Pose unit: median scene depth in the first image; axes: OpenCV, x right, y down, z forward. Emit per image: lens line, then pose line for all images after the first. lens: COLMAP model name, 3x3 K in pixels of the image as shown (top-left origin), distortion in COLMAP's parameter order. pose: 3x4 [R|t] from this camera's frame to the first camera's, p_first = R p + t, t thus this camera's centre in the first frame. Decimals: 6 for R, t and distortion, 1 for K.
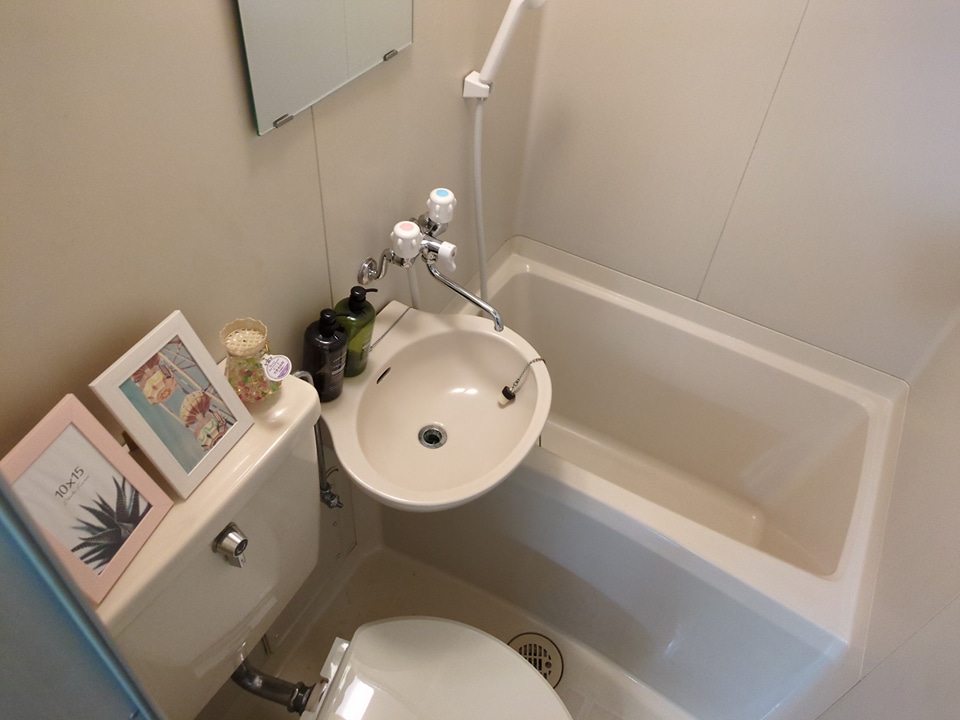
lens RADIAL K [[737.7, 0, 492.7], [0, 737.7, 345.2], [0, 0, 1]] dist [0.042361, -0.049375]
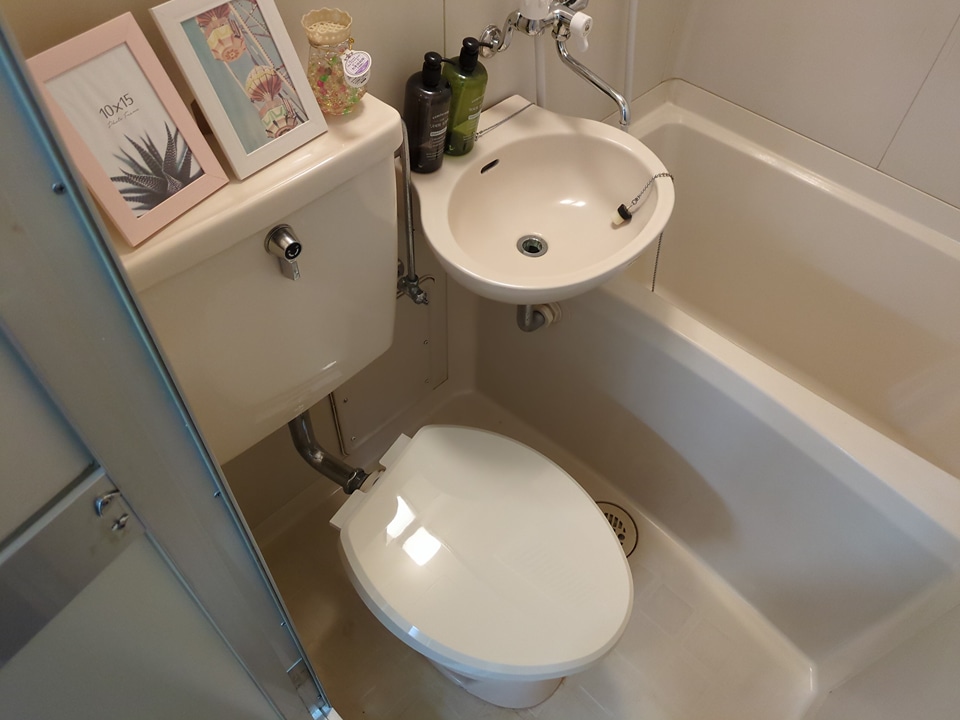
lens RADIAL K [[737.7, 0, 485.9], [0, 737.7, 367.1], [0, 0, 1]] dist [0.042361, -0.049375]
pose [[0.964296, 0.176162, -0.197737, 0.074287], [-0.157677, 0.981812, 0.105747, 0.193434], [0.212769, -0.070793, 0.974535, 0.089246]]
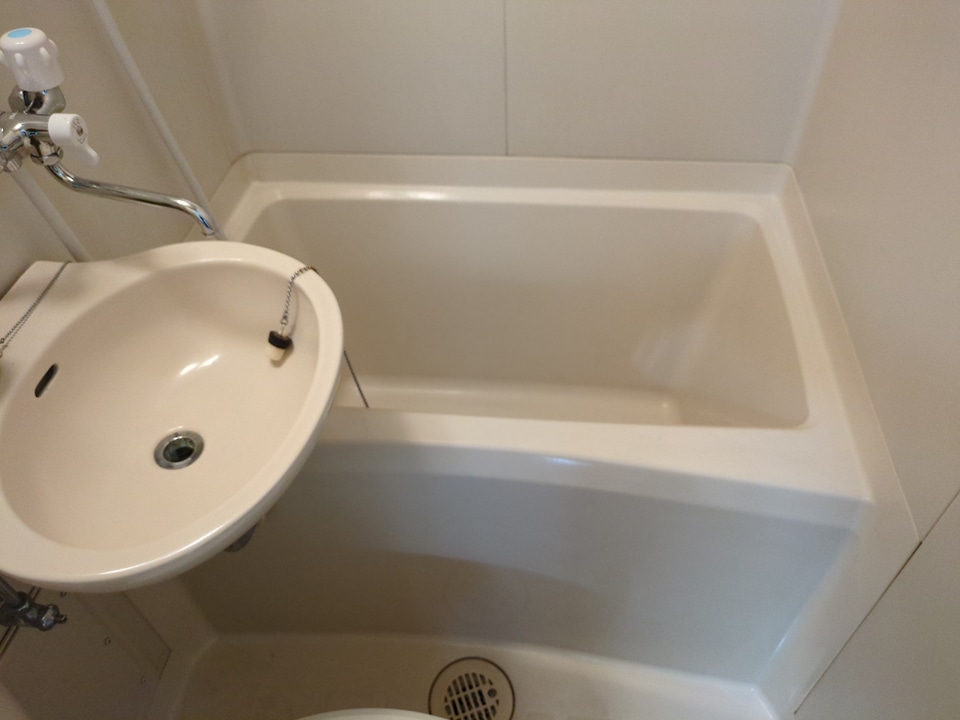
lens RADIAL K [[733.7, 0, 481.0], [0, 733.7, 359.1], [0, 0, 1]] dist [0.022874, -0.025453]
pose [[0.919323, -0.349870, 0.180100, 0.064662], [0.346619, 0.936658, 0.050270, 0.115712], [-0.186280, 0.016212, 0.982363, 0.388068]]
